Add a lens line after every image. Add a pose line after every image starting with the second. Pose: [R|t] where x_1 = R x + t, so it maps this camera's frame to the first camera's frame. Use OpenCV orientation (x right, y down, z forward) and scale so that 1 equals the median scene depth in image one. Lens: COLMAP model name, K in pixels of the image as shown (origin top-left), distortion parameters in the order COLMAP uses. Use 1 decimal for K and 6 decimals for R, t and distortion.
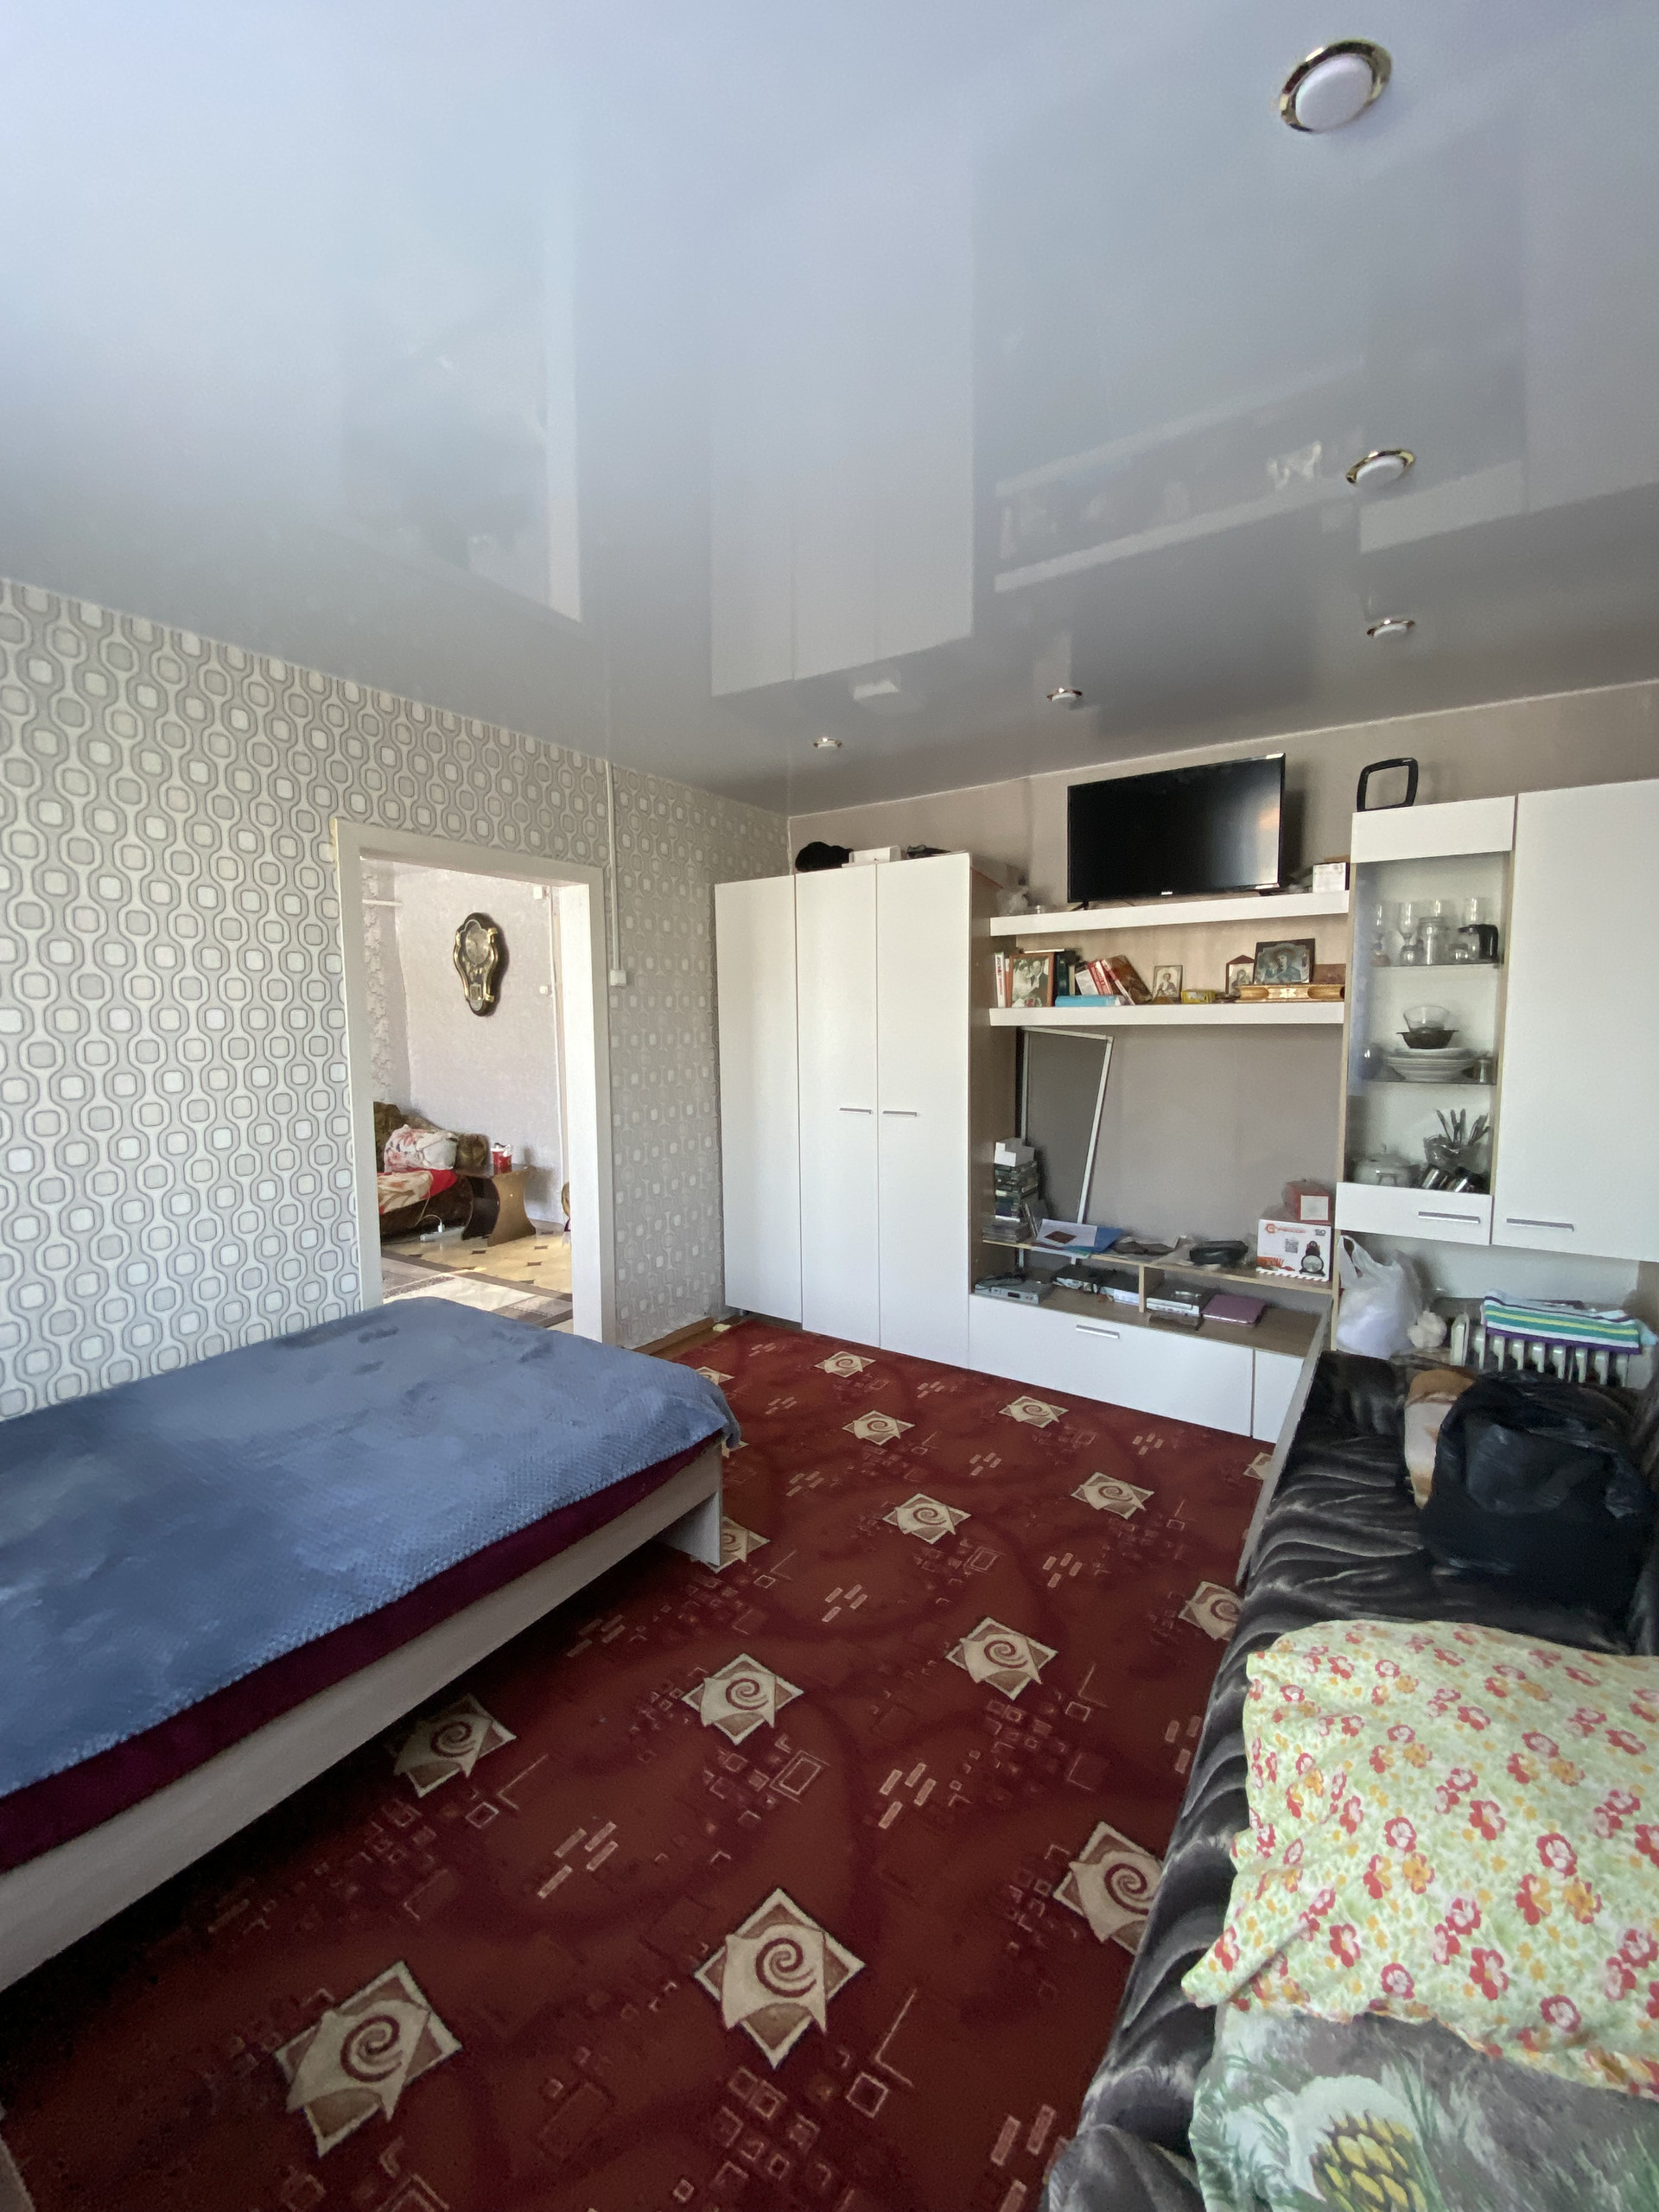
lens RADIAL K [[902.8, 0, 820.1], [0, 902.8, 1097.1], [0, 0, 1]] dist [0.020279, -0.020858]
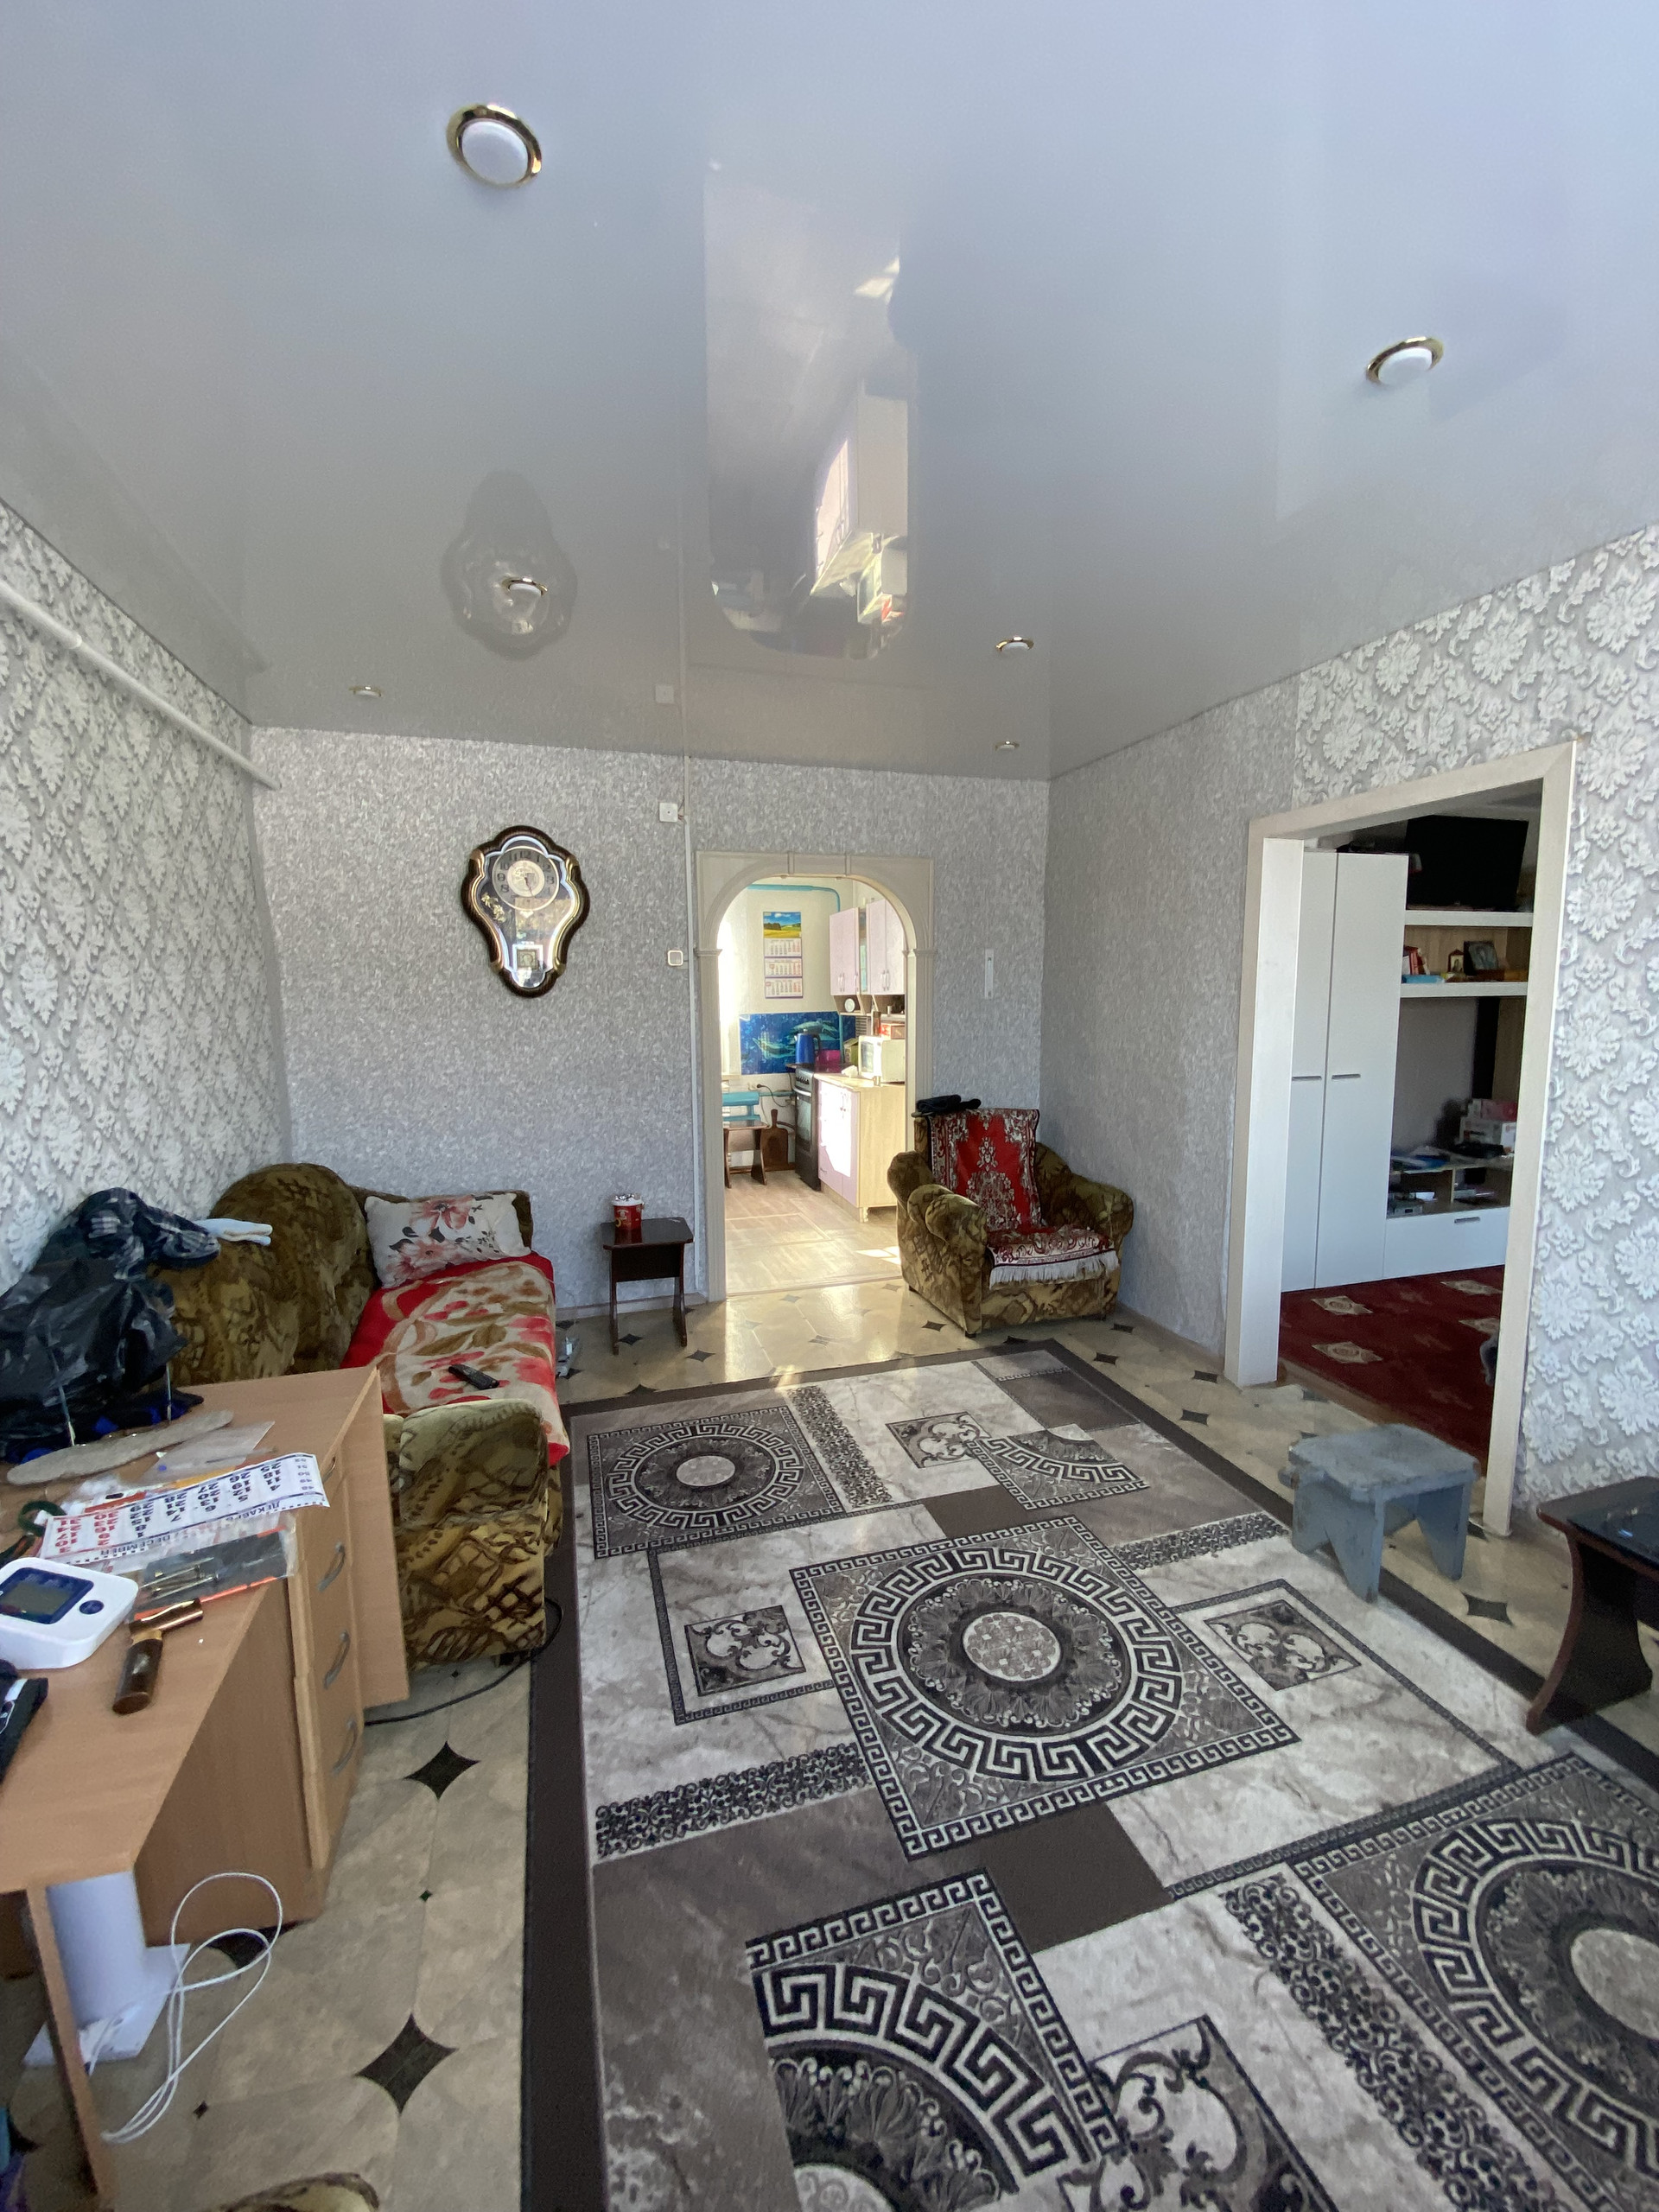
lens RADIAL K [[902.8, 0, 820.1], [0, 902.8, 1097.1], [0, 0, 1]] dist [0.020279, -0.020858]
pose [[0.637116, -0.077396, 0.766872, -0.732320], [0.080791, 0.996171, 0.033416, -0.027138], [-0.766522, 0.040667, 0.640929, 0.464899]]
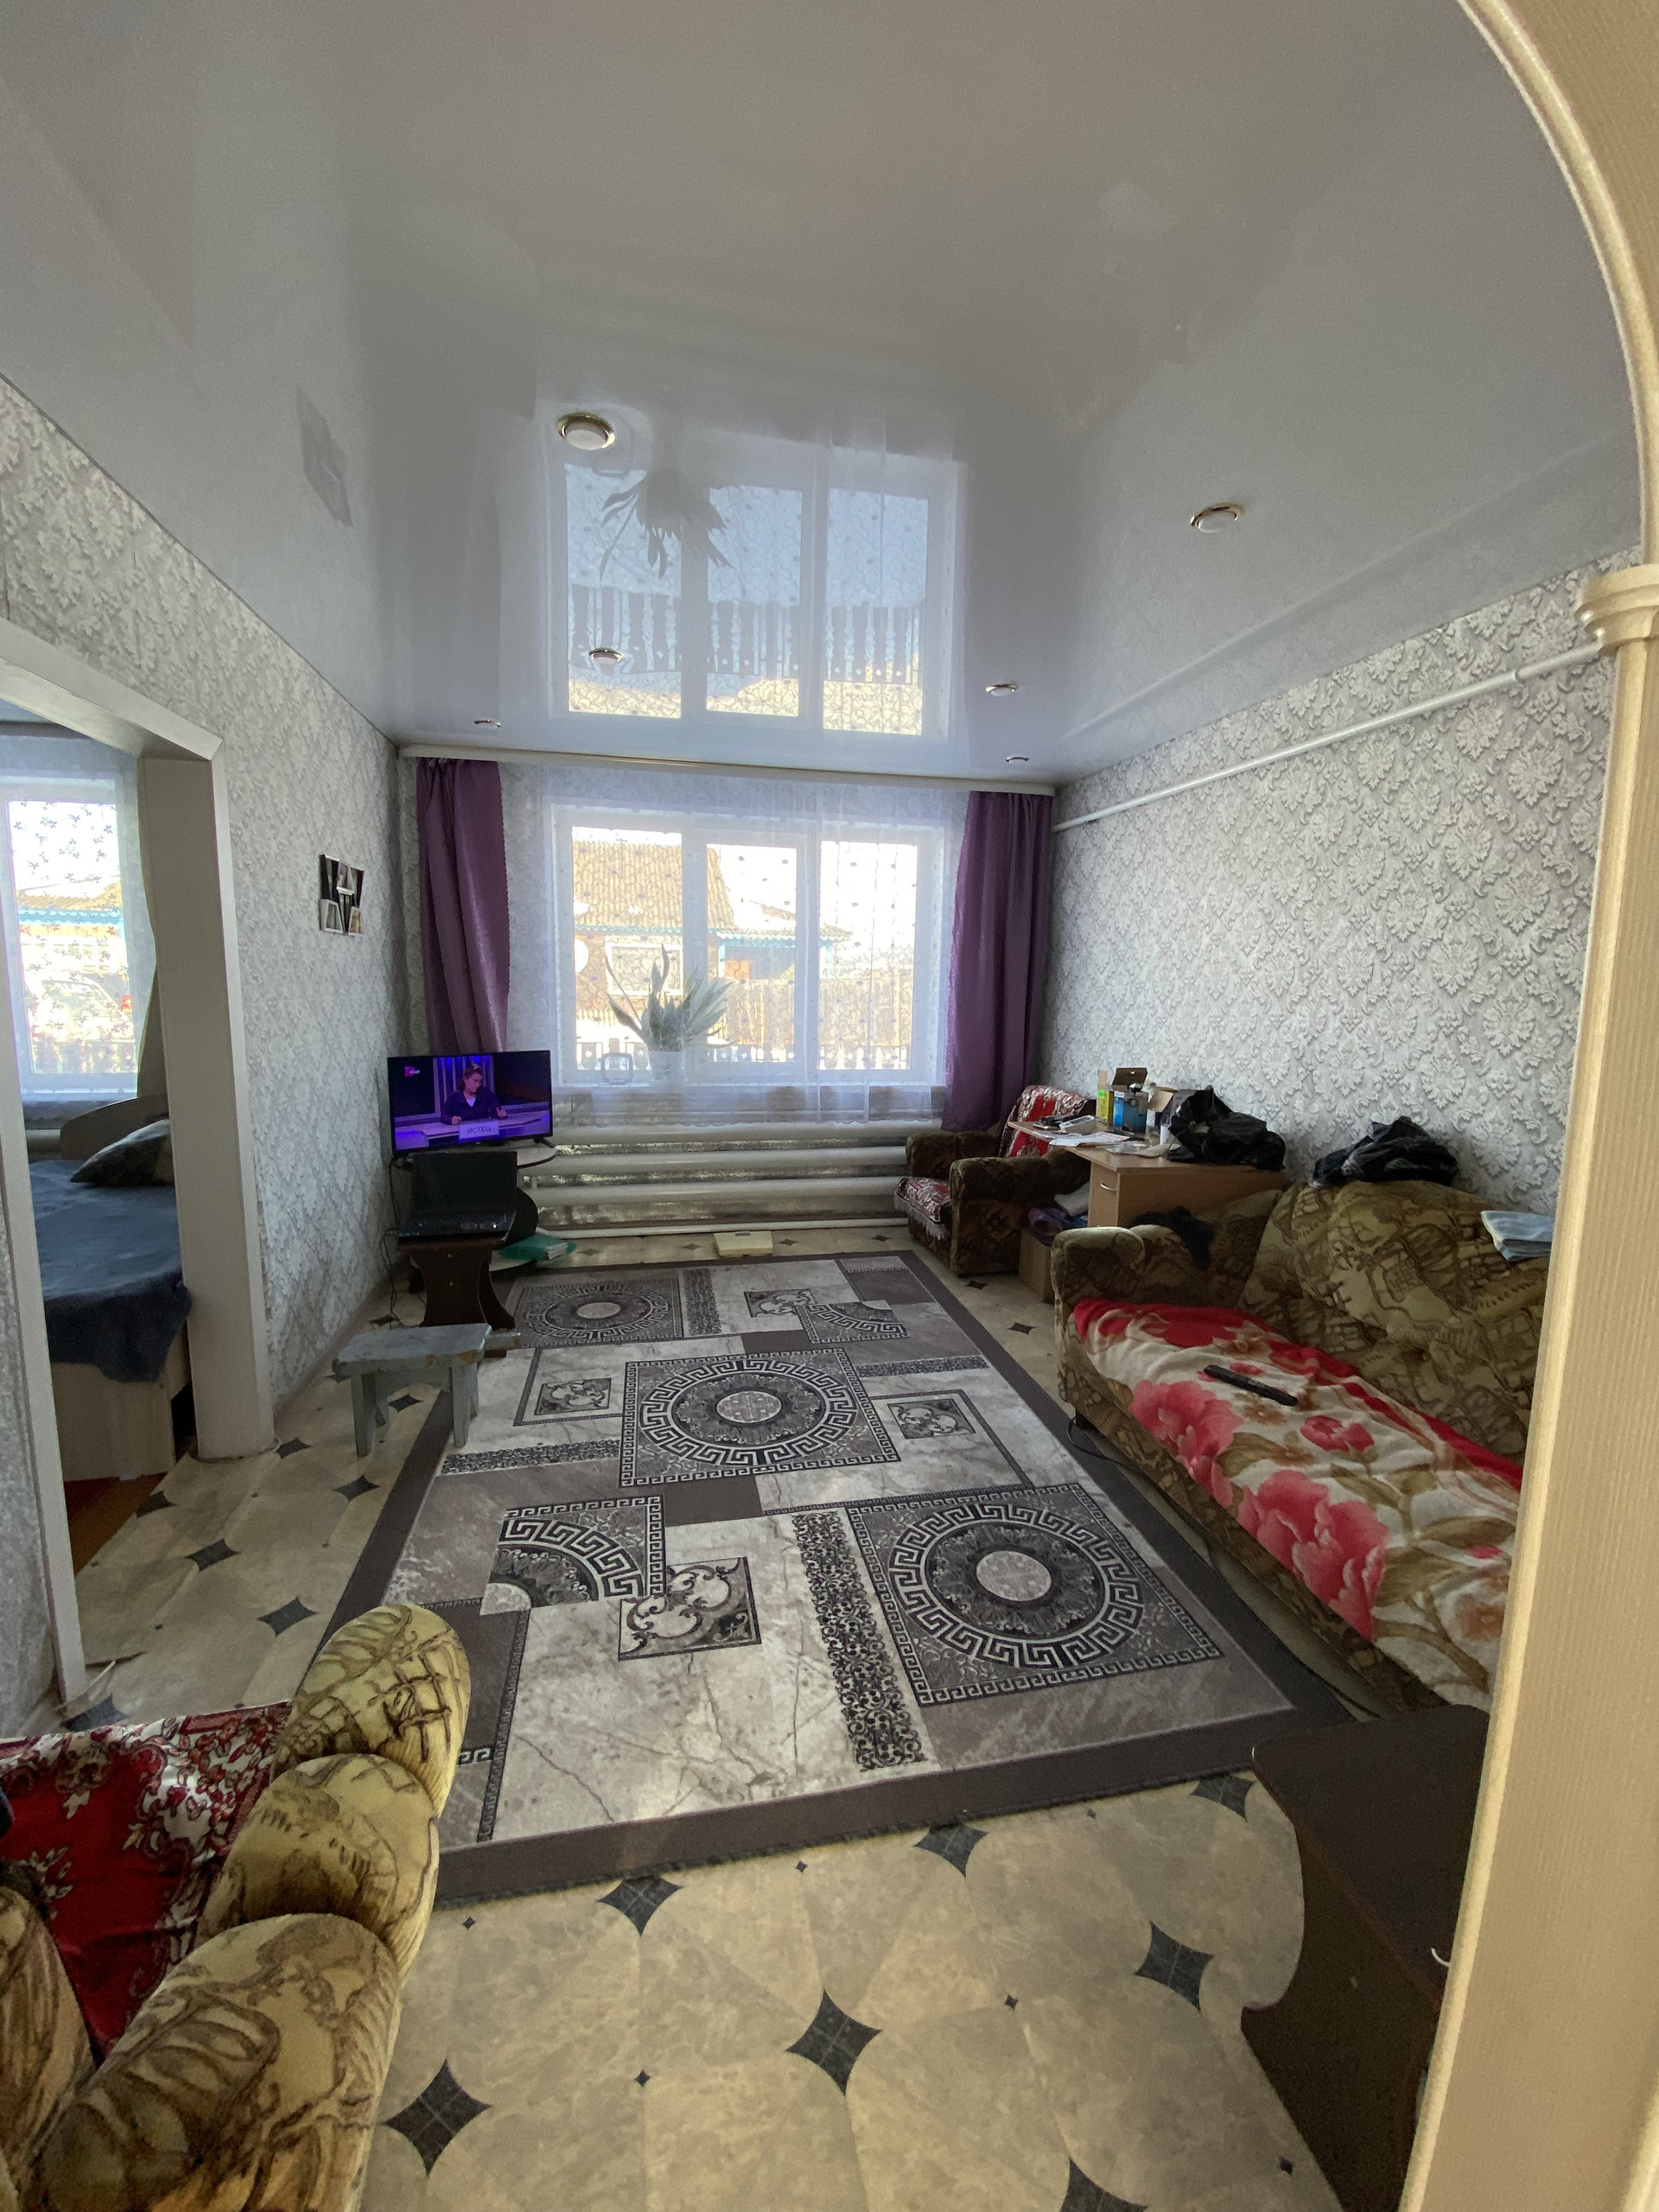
lens RADIAL K [[902.8, 0, 820.1], [0, 902.8, 1097.1], [0, 0, 1]] dist [0.020279, -0.020858]
pose [[-0.705476, 0.105040, -0.700906, -0.155556], [-0.077122, 0.971706, 0.223247, -0.087213], [0.704525, 0.211551, -0.677415, 0.951552]]
